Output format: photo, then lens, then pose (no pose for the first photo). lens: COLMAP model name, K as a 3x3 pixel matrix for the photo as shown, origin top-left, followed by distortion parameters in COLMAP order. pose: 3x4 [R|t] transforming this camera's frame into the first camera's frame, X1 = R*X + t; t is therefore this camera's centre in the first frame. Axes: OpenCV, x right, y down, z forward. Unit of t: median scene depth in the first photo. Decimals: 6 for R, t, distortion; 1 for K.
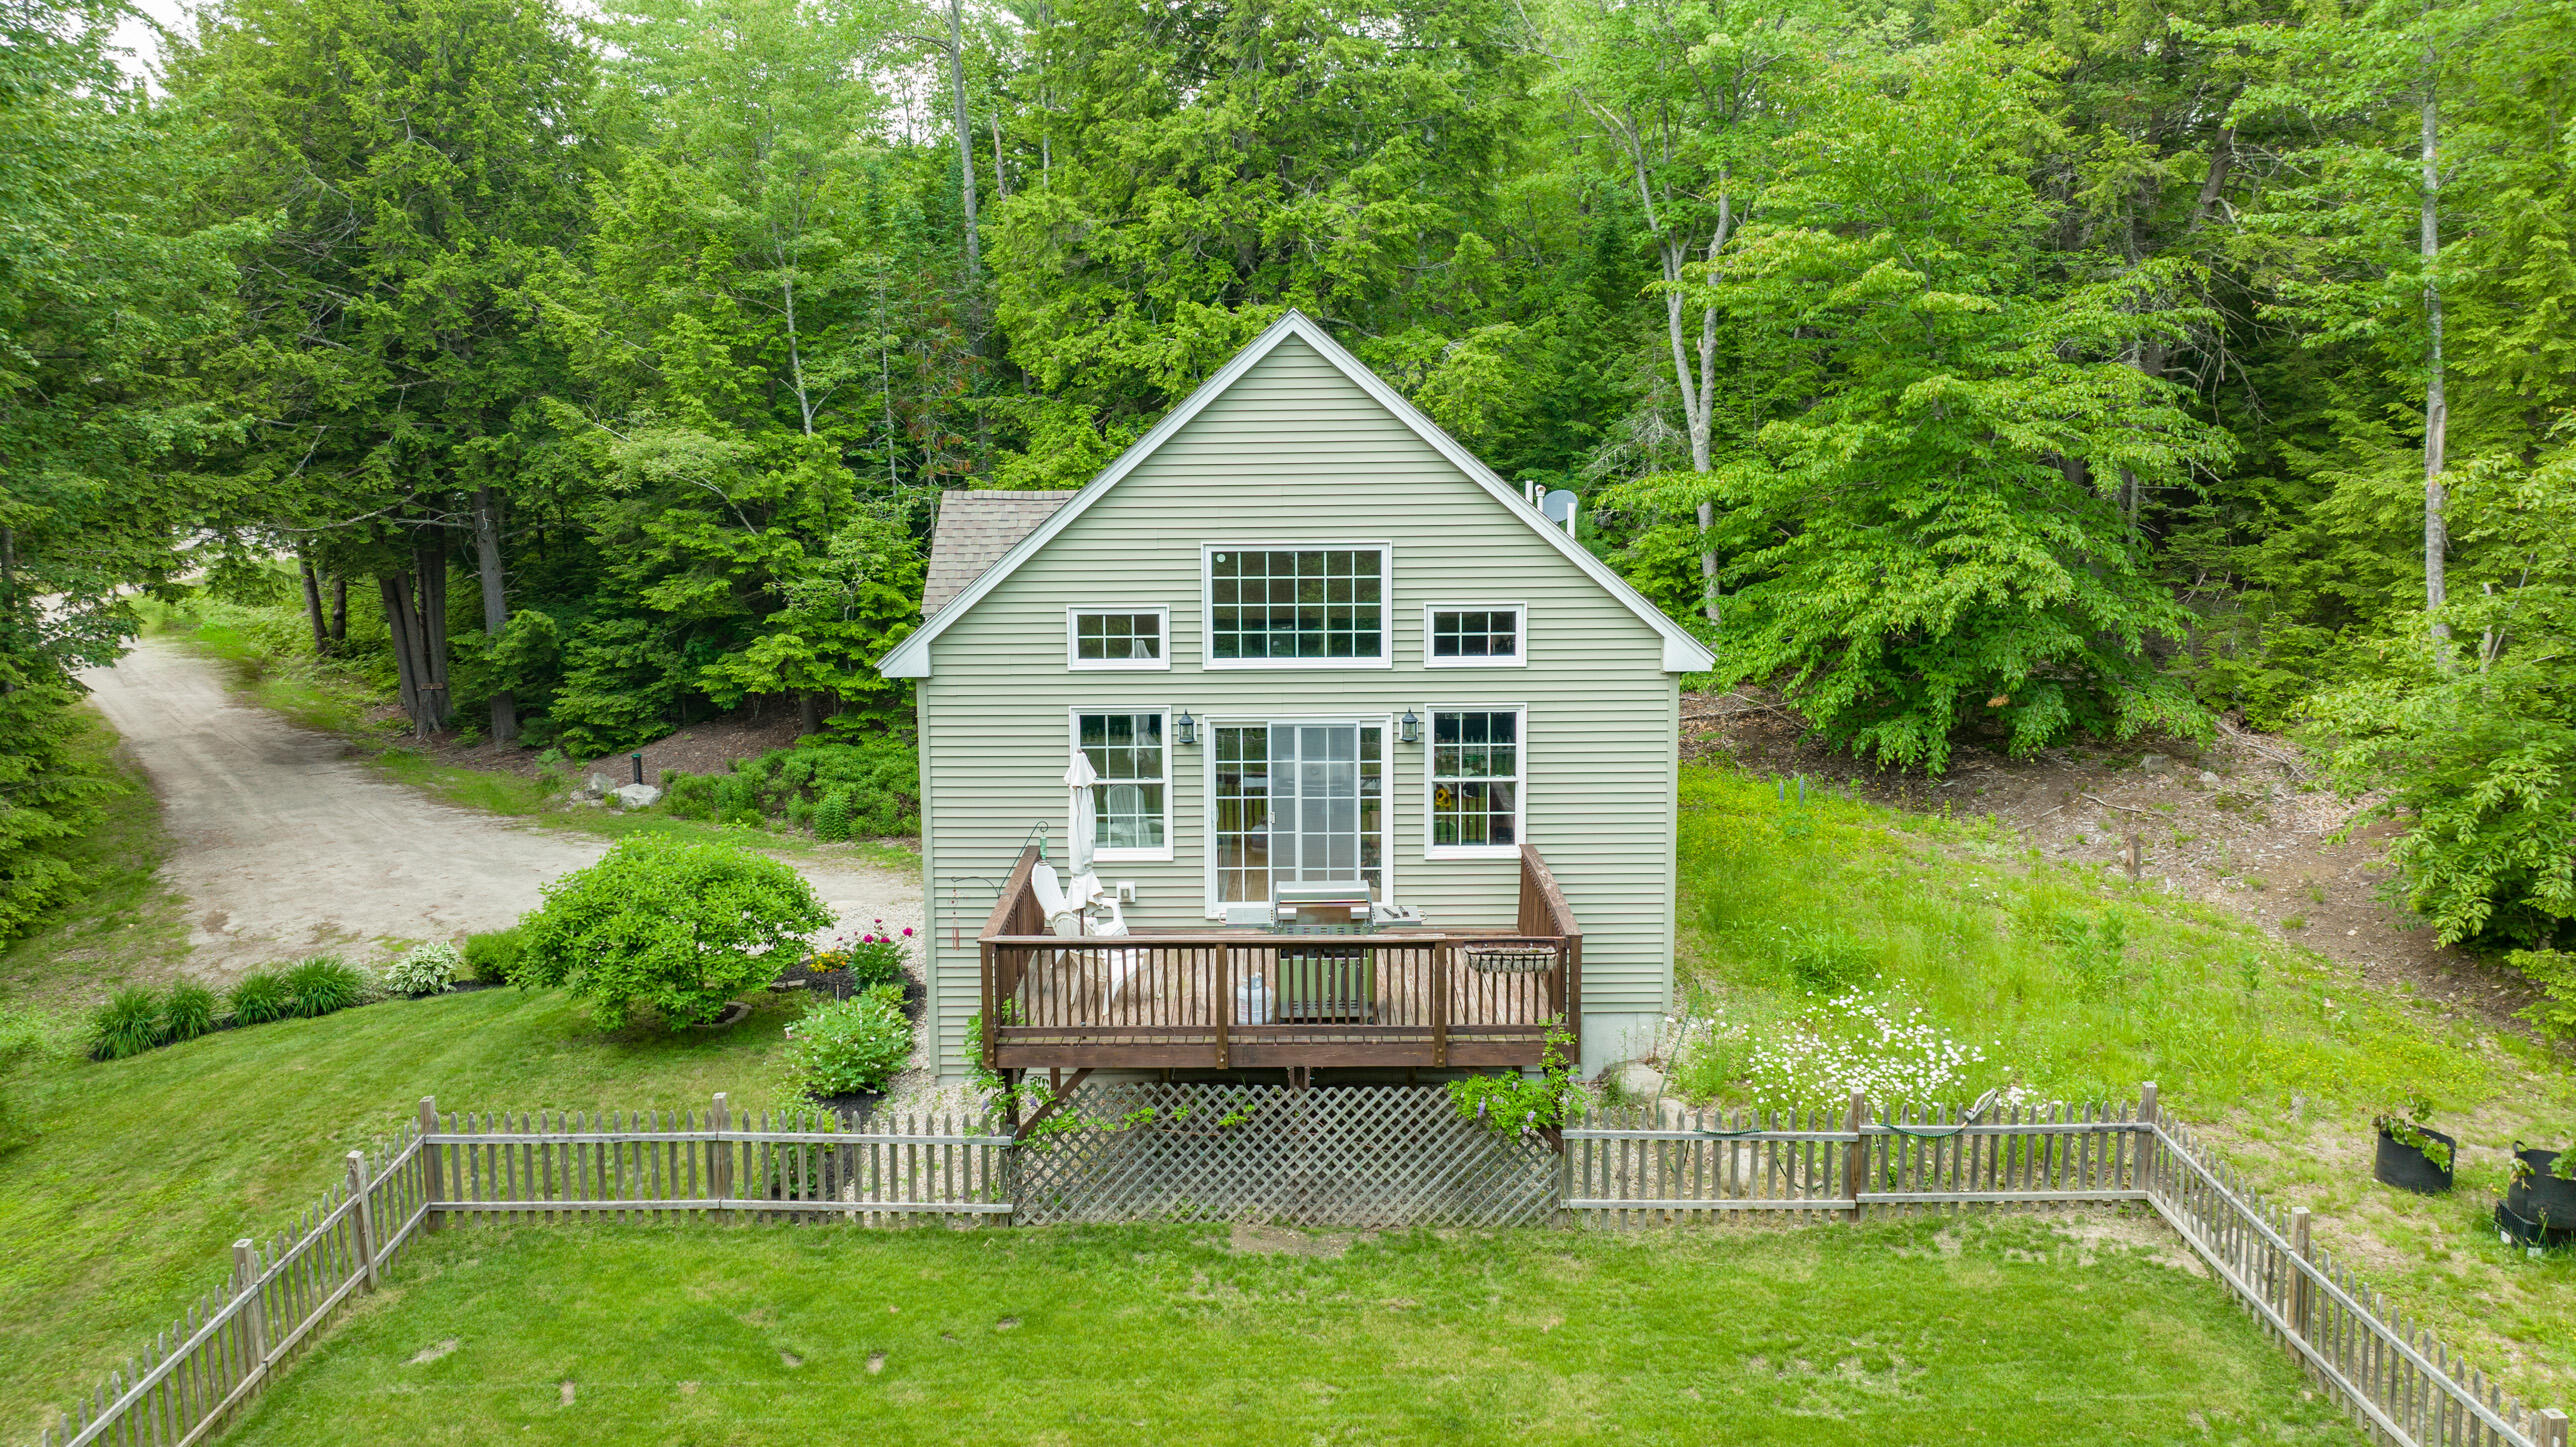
lens RADIAL K [[1811.9, 0, 1253.8], [0, 1811.9, 617.5], [0, 0, 1]] dist [-0.034062, 0.035728]
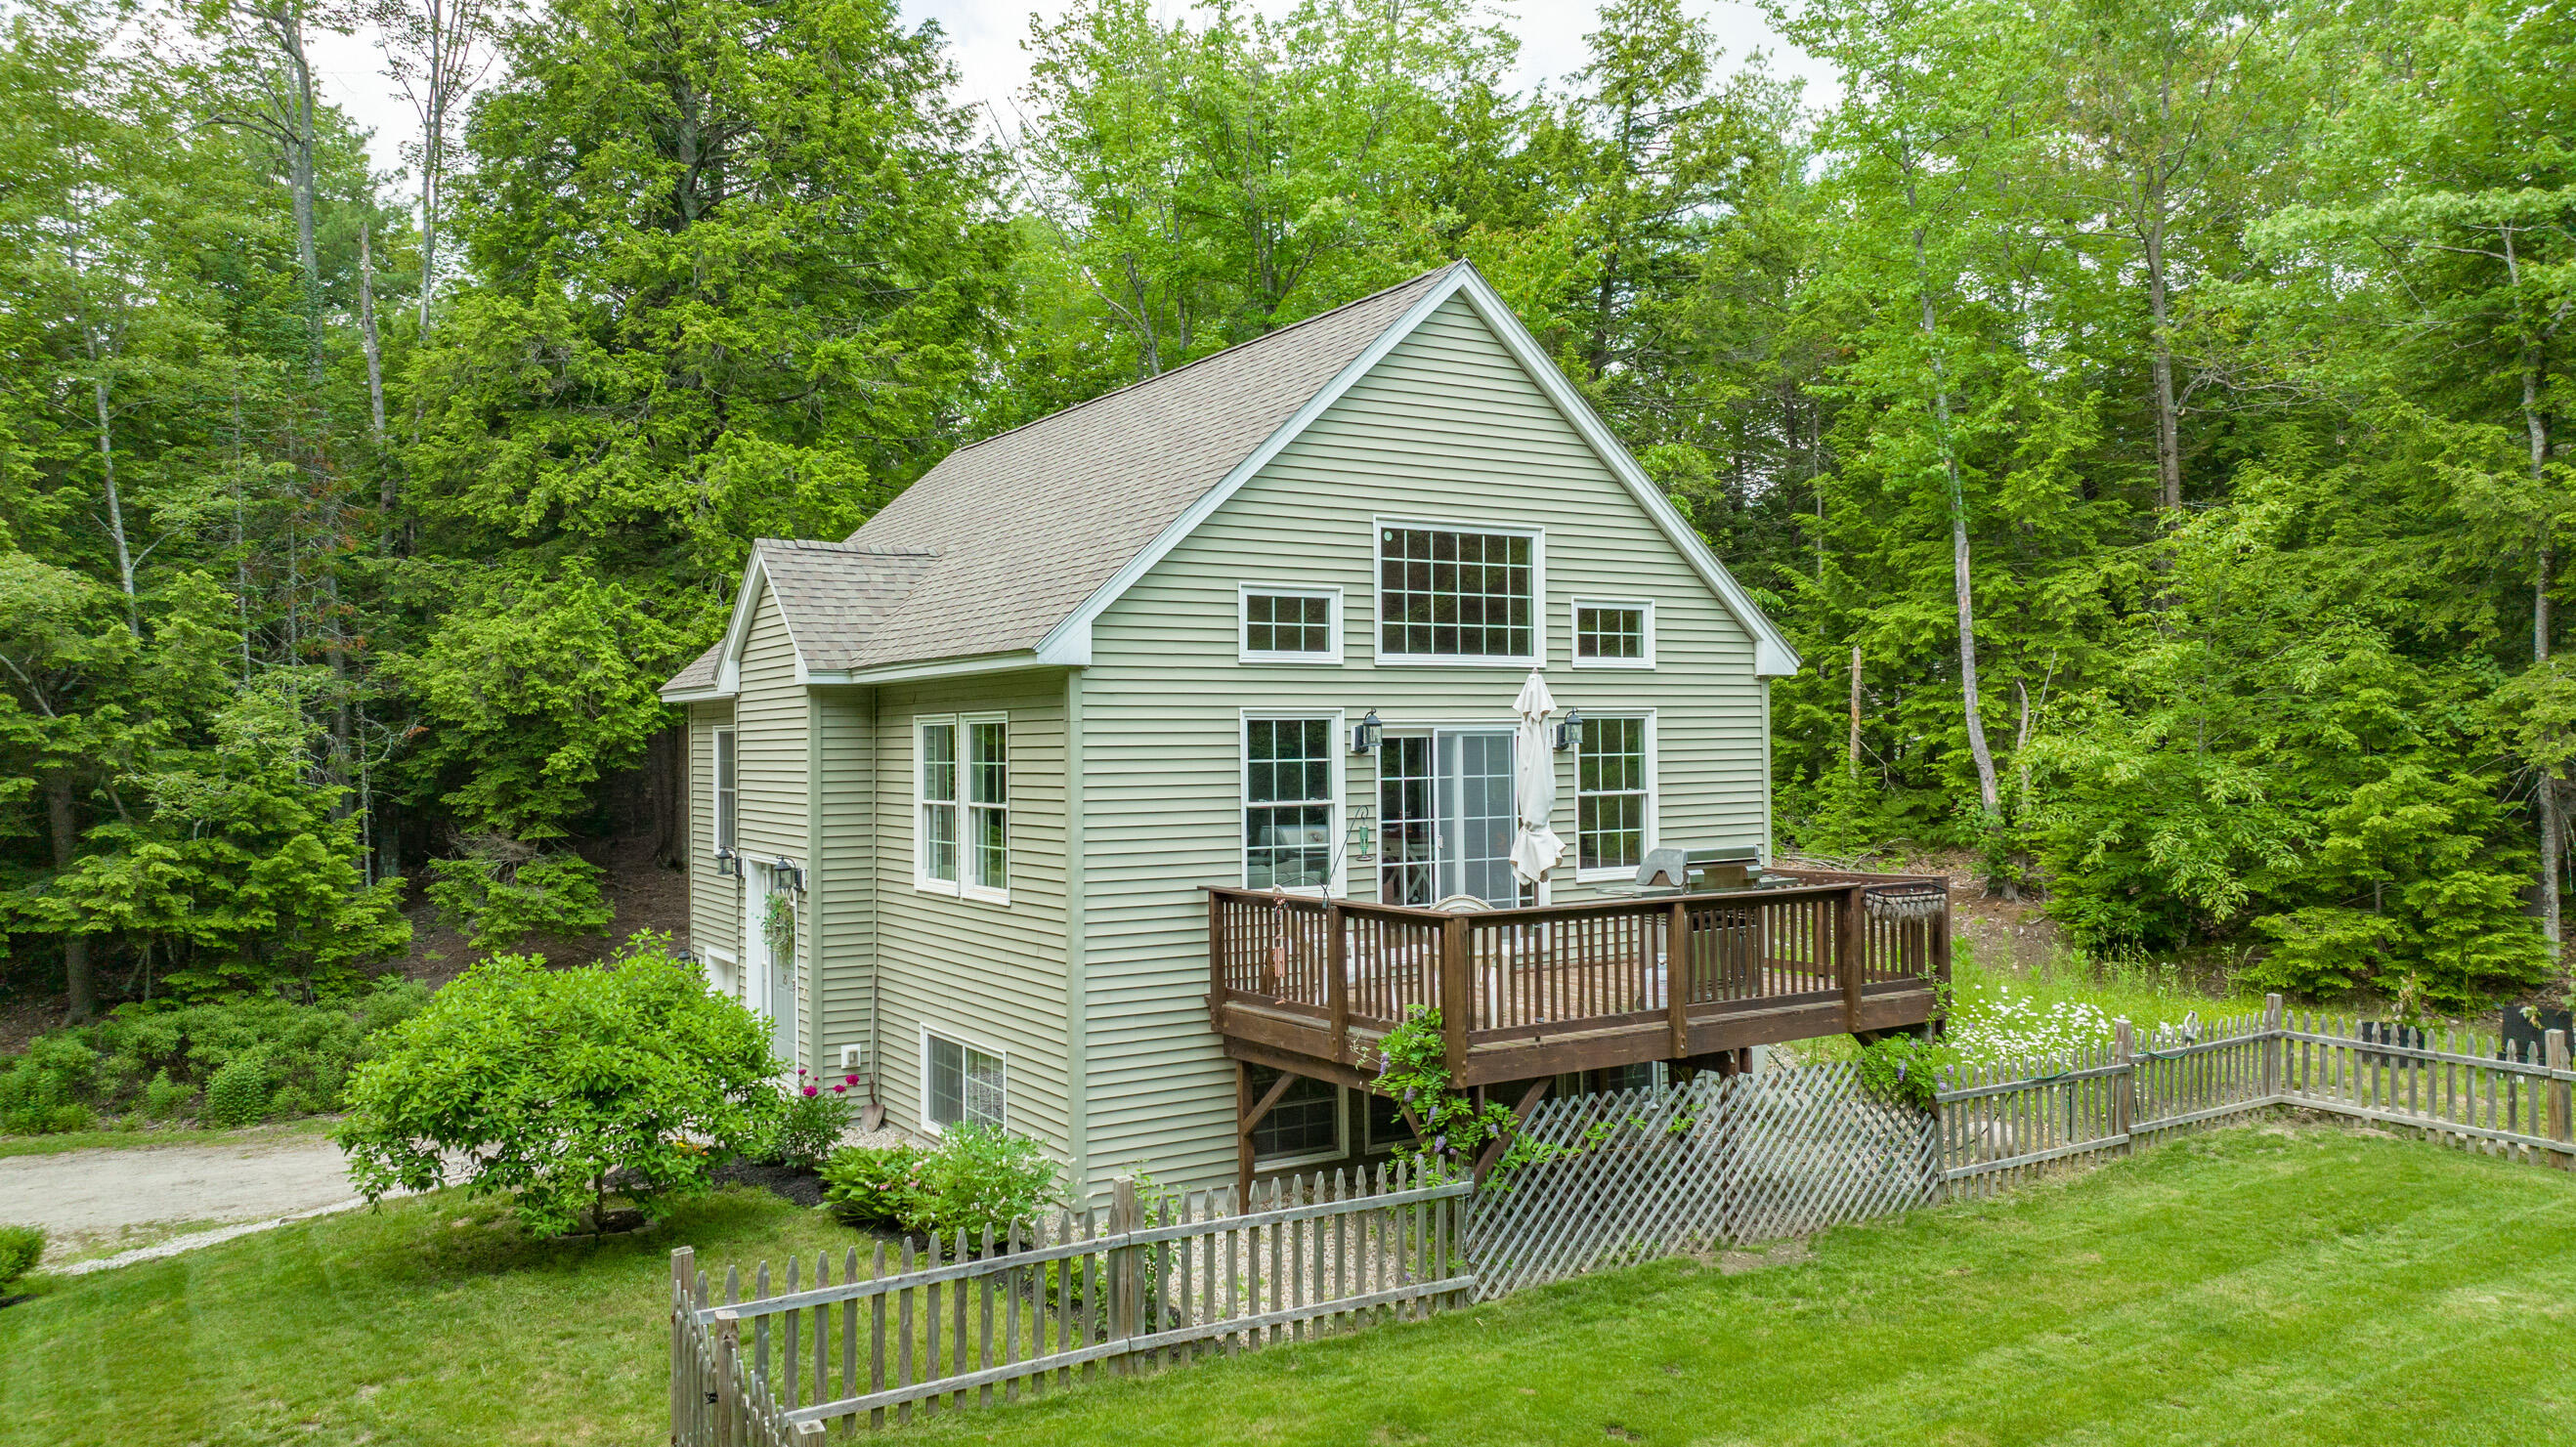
lens RADIAL K [[1811.8, 0, 1254.7], [0, 1811.8, 719.8], [0, 0, 1]] dist [-0.034062, 0.035728]
pose [[0.844876, 0.004780, 0.534940, -0.528772], [0.071910, 0.989870, -0.122419, 0.153623], [-0.530107, 0.141897, 0.835974, 0.322393]]
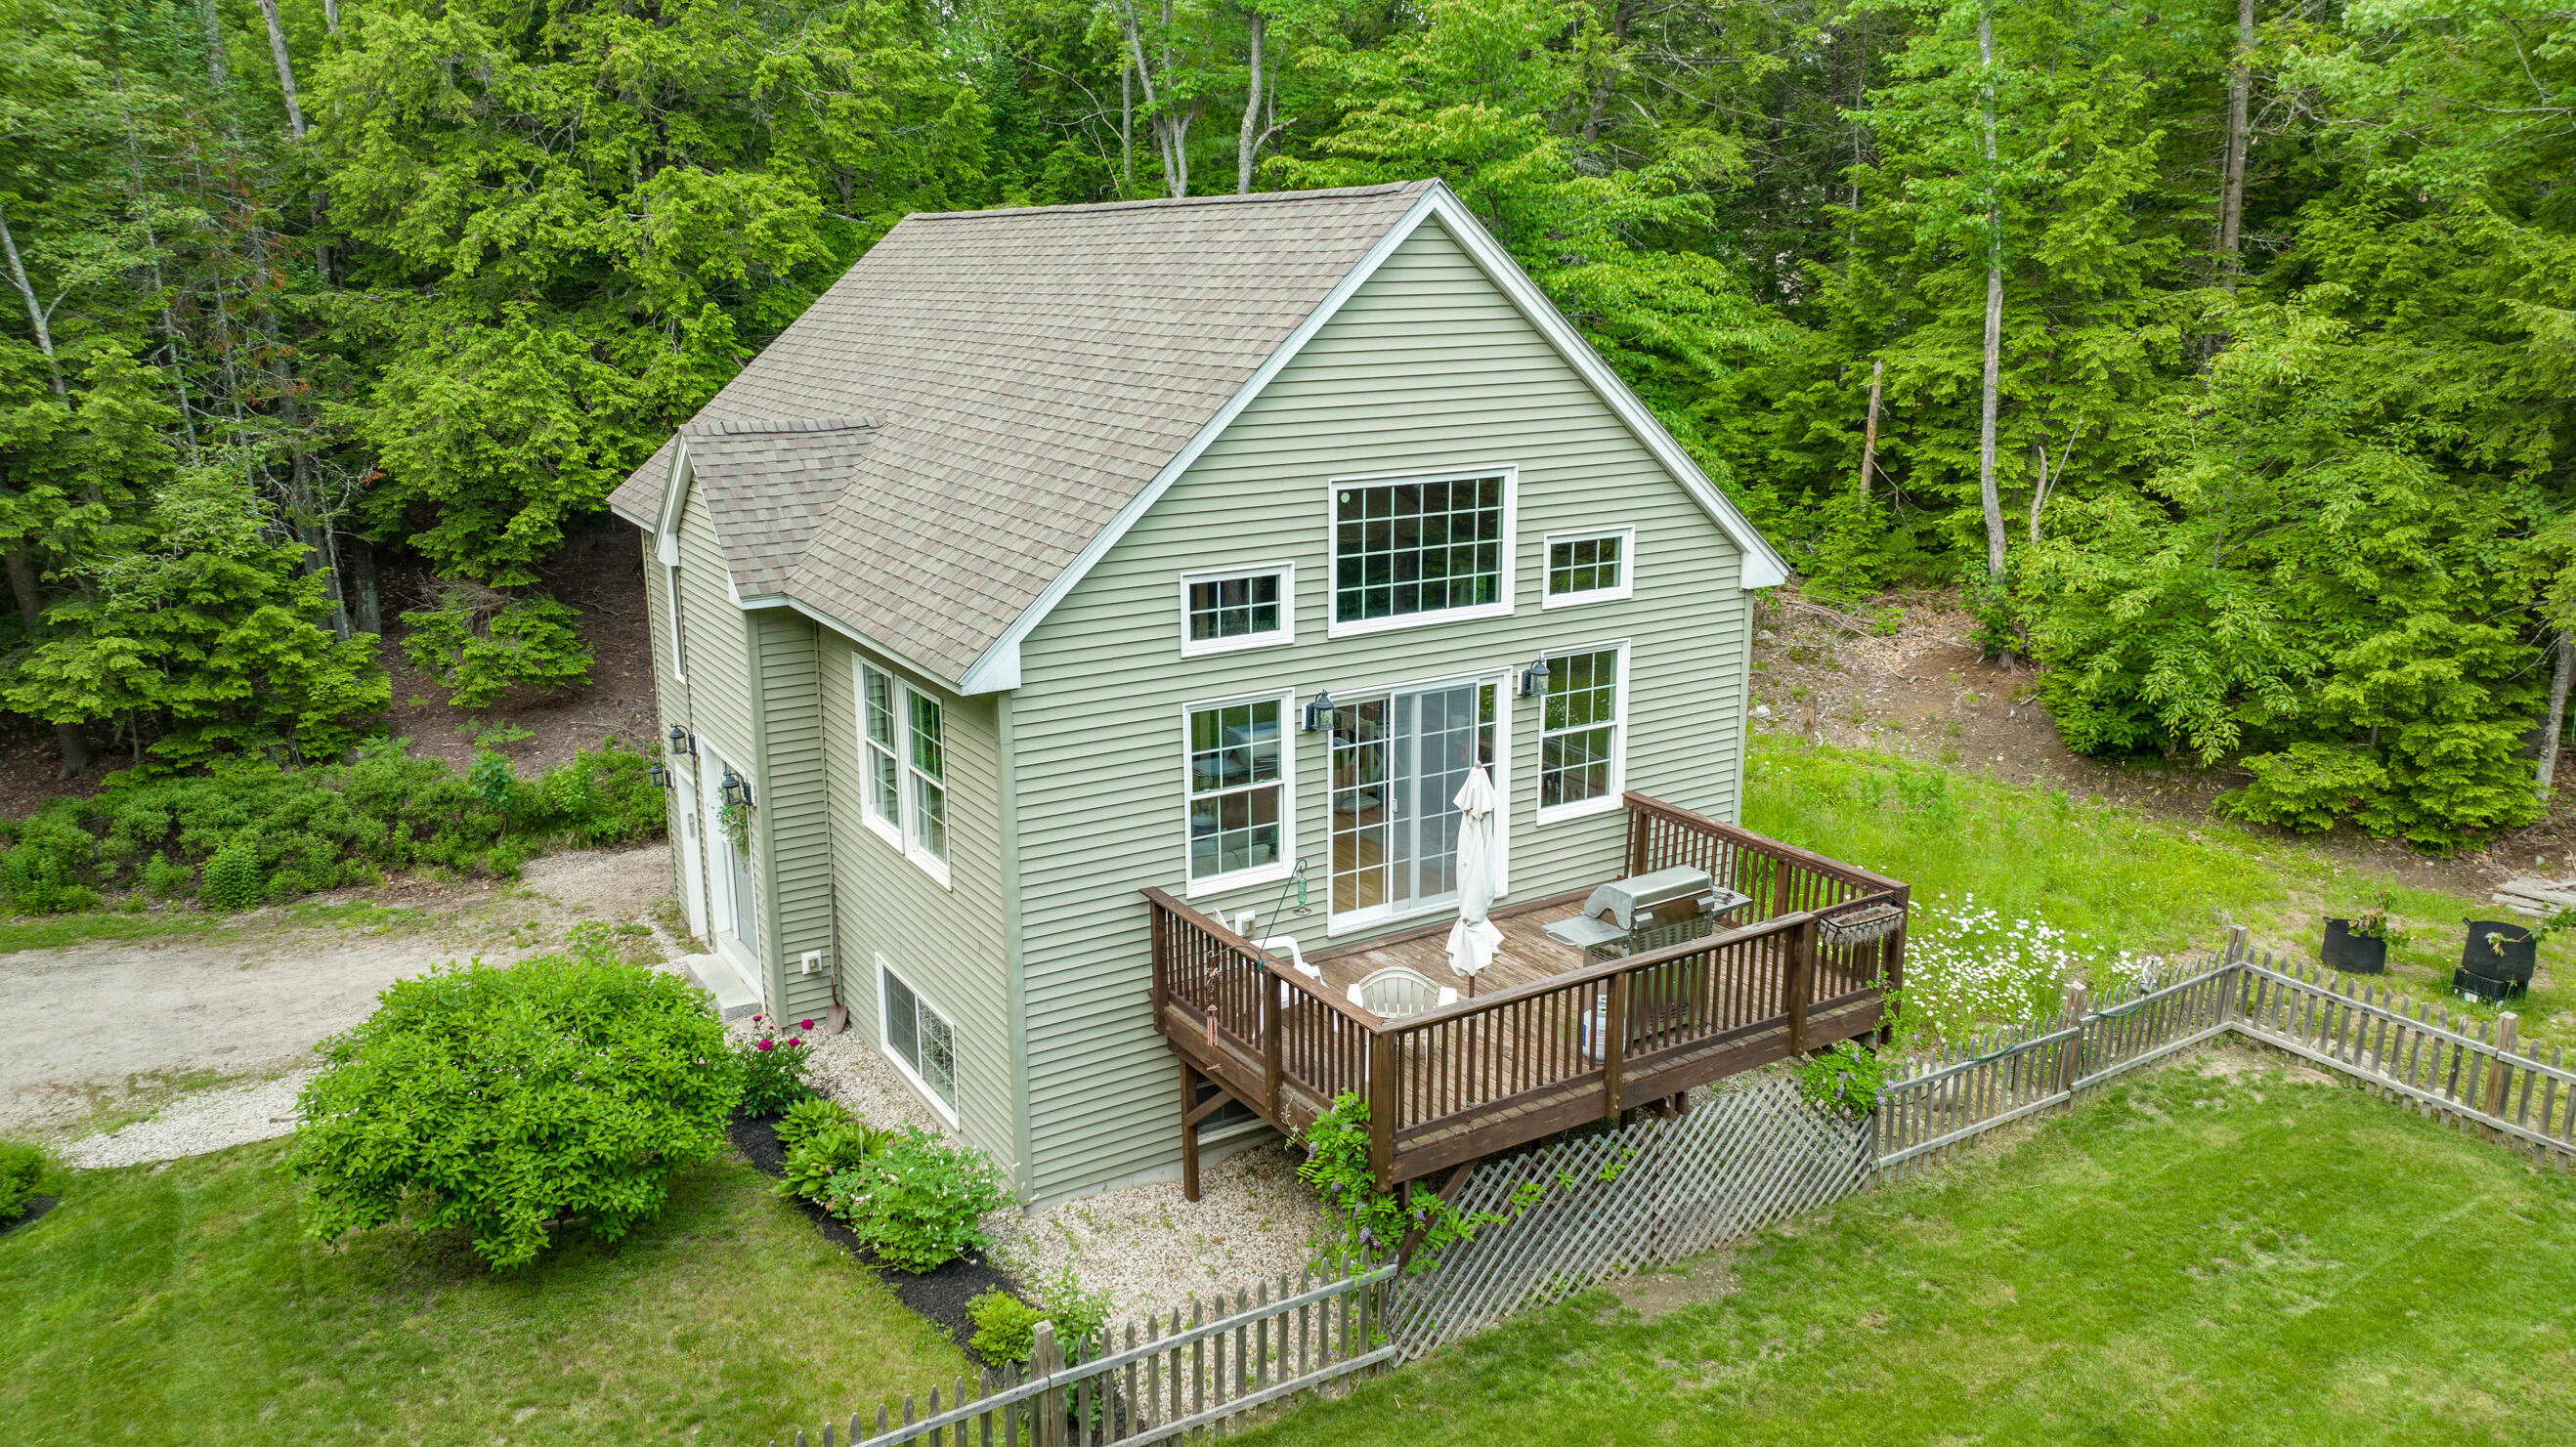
lens RADIAL K [[1811.8, 0, 1253.1], [0, 1811.8, 719.2], [0, 0, 1]] dist [-0.034062, 0.035728]
pose [[0.851285, -0.127790, 0.508904, -0.470079], [0.067398, 0.988486, 0.135475, -0.046887], [-0.520357, -0.081029, 0.850096, 0.328795]]
